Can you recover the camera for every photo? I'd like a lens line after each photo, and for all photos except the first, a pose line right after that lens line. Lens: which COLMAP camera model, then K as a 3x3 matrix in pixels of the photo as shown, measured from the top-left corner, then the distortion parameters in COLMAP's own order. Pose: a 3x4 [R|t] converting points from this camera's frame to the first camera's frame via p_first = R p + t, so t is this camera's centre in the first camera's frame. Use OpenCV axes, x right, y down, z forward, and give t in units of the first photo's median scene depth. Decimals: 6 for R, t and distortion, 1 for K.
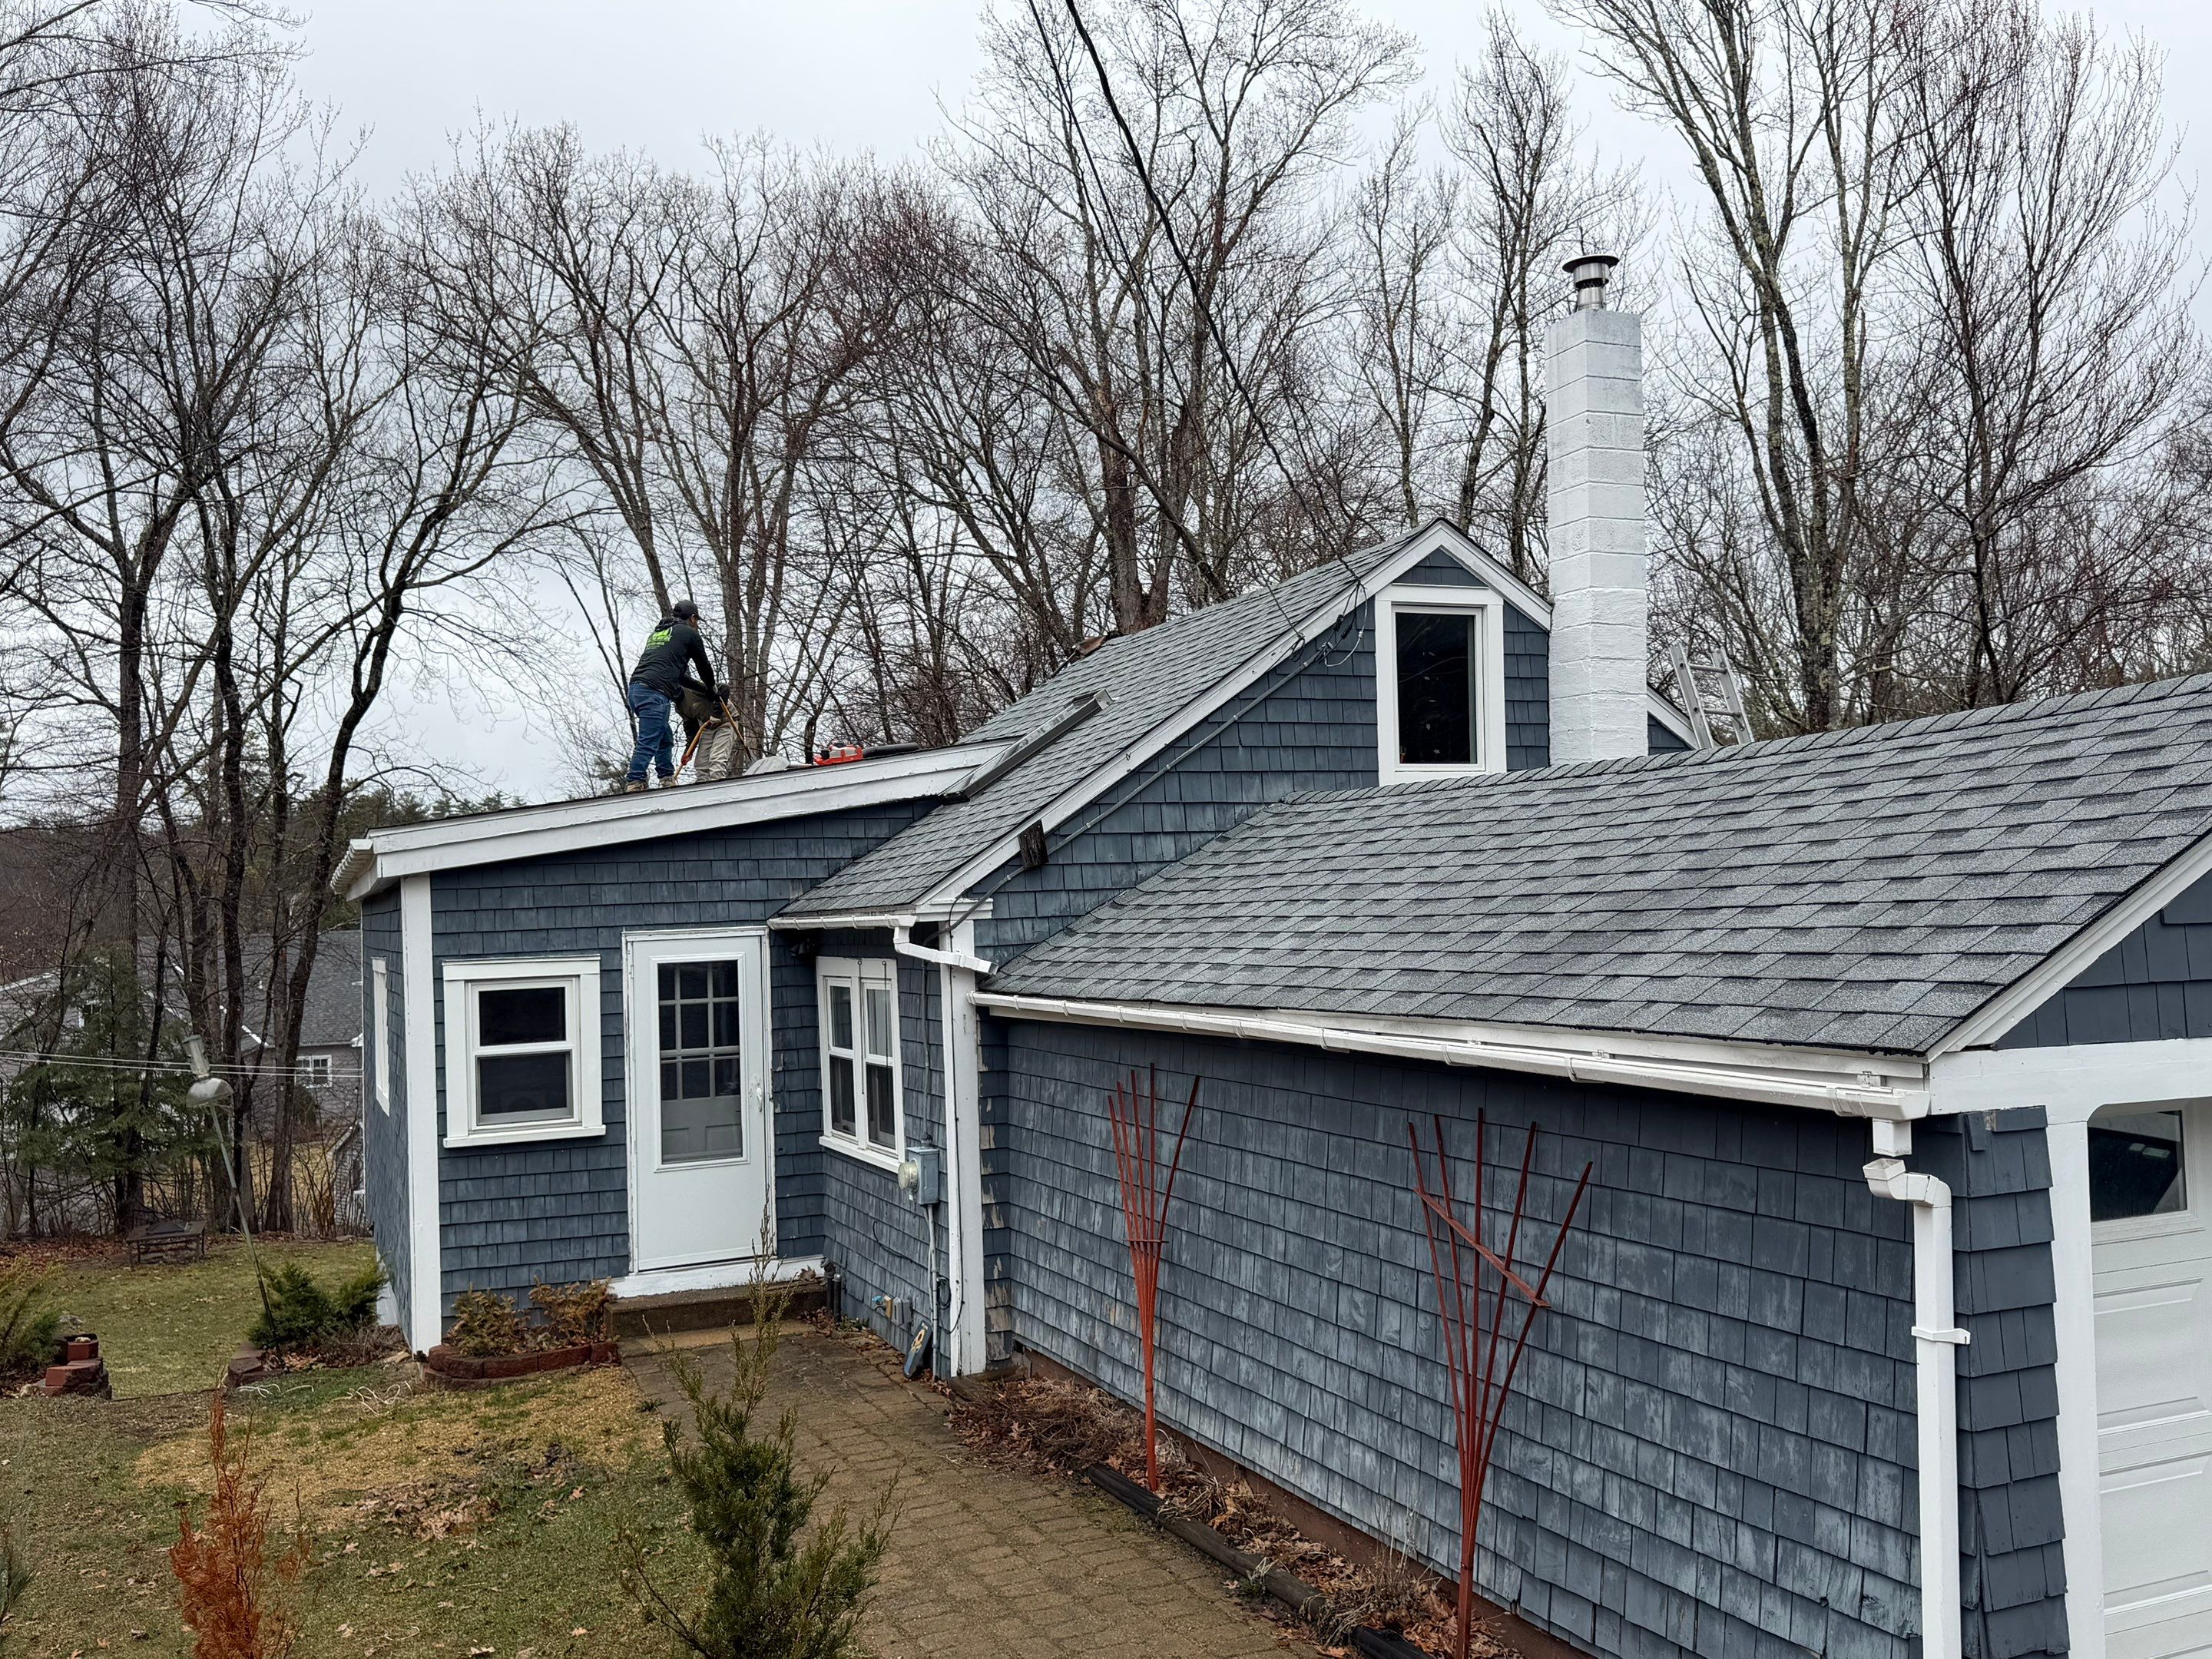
lens RADIAL K [[1781.9, 0, 1105.7], [0, 1781.9, 817.9], [0, 0, 1]] dist [0.149637, -0.269519]
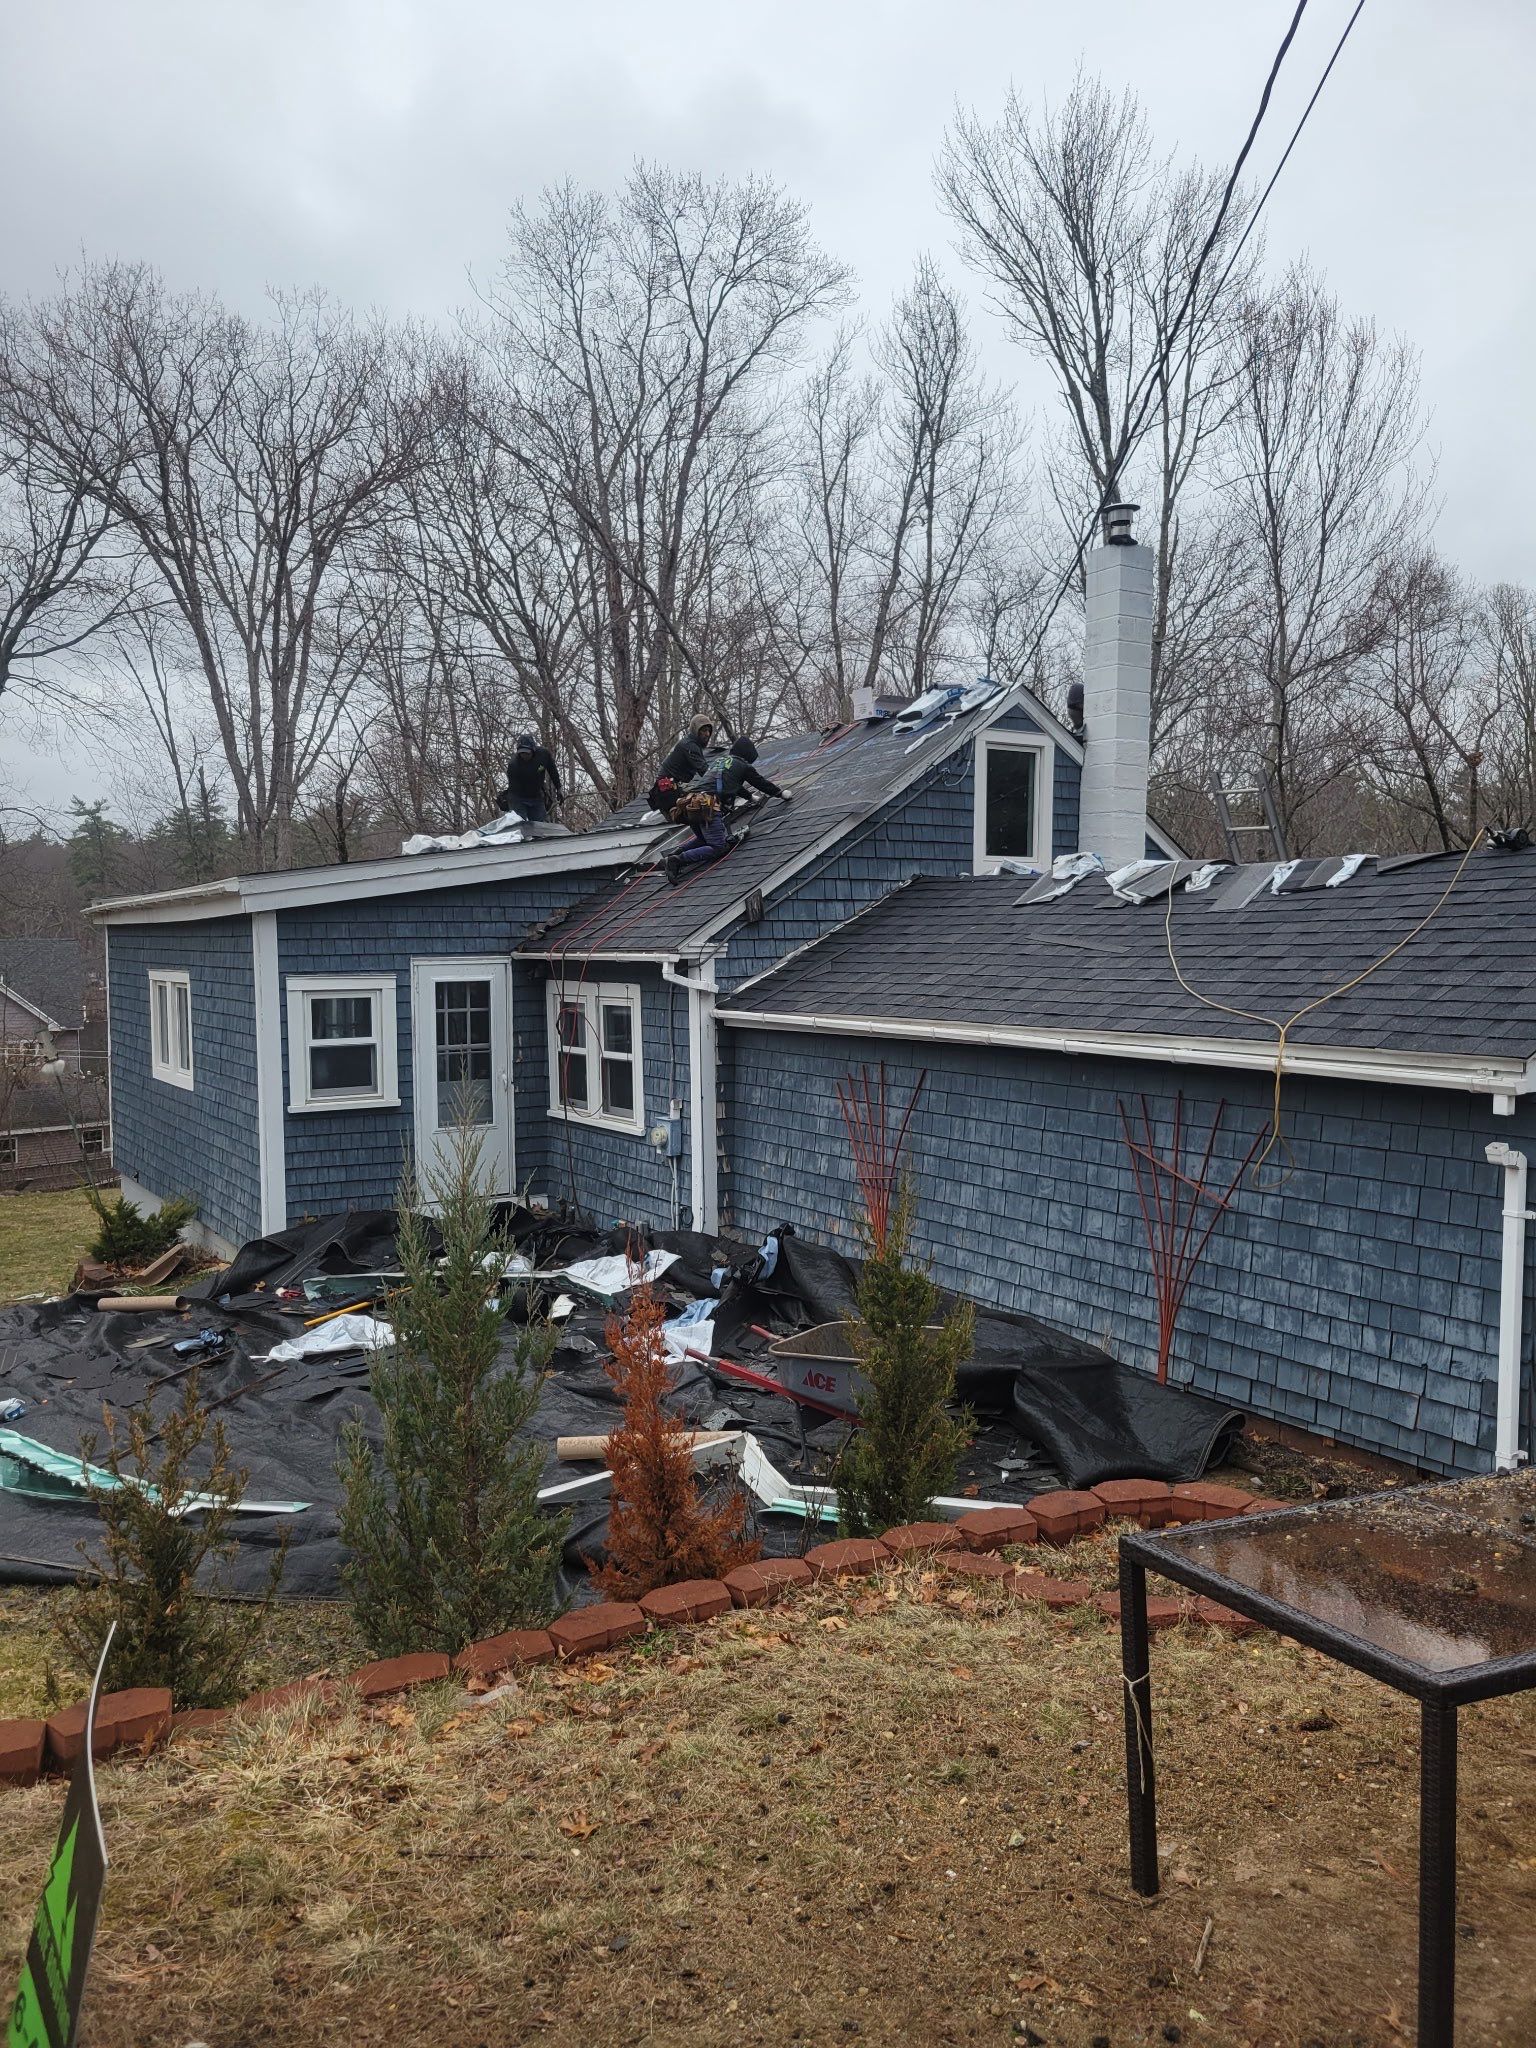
lens RADIAL K [[1404.6, 0, 767.9], [0, 1404.6, 990.2], [0, 0, 1]] dist [0.042638, -0.044700]
pose [[0.987023, 0.022266, 0.159030, -0.179534], [-0.035569, 0.996055, 0.081298, -0.008177], [-0.156593, -0.085899, 0.983921, -0.086279]]
